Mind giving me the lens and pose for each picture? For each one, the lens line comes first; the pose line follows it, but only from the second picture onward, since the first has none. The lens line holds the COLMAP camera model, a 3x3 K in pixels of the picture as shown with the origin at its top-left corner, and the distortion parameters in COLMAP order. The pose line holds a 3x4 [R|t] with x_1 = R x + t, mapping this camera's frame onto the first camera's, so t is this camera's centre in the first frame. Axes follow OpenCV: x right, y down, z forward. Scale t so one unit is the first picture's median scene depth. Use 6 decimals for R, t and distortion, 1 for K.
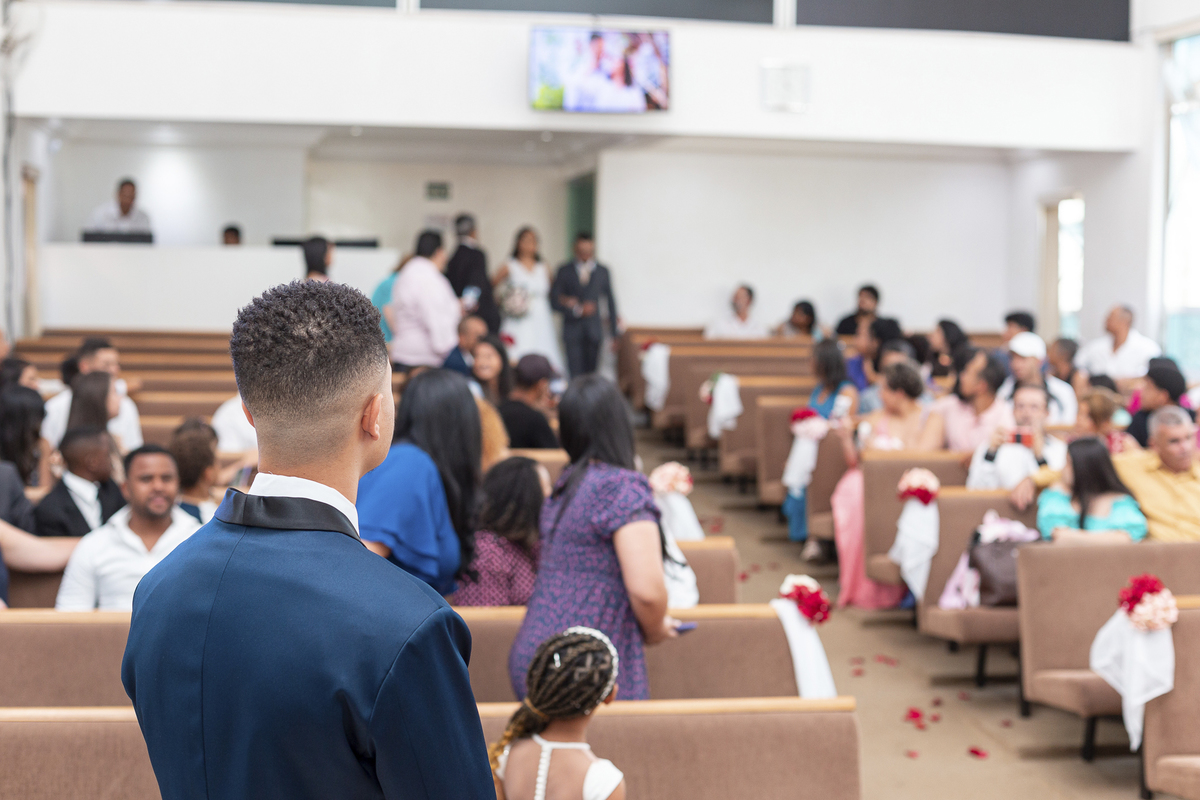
lens RADIAL K [[1745.7, 0, 600.0], [0, 1745.7, 400.0], [0, 0, 1]] dist [-0.123420, 0.073868]
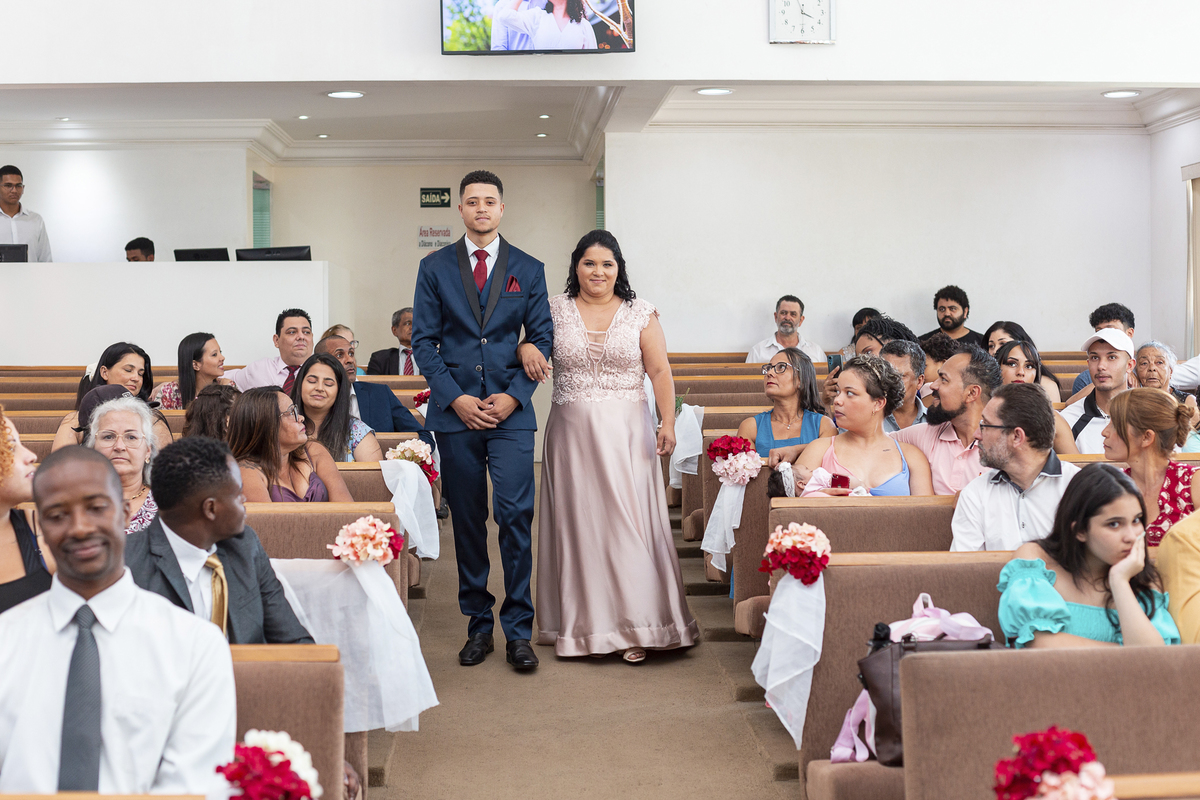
lens RADIAL K [[1745.7, 0, 600.0], [0, 1745.7, 400.0], [0, 0, 1]] dist [-0.123420, 0.073868]
pose [[0.985981, -0.019357, -0.165729, 0.213218], [0.011372, 0.998734, -0.048992, 0.027138], [0.166468, 0.046421, 0.984954, 0.404002]]
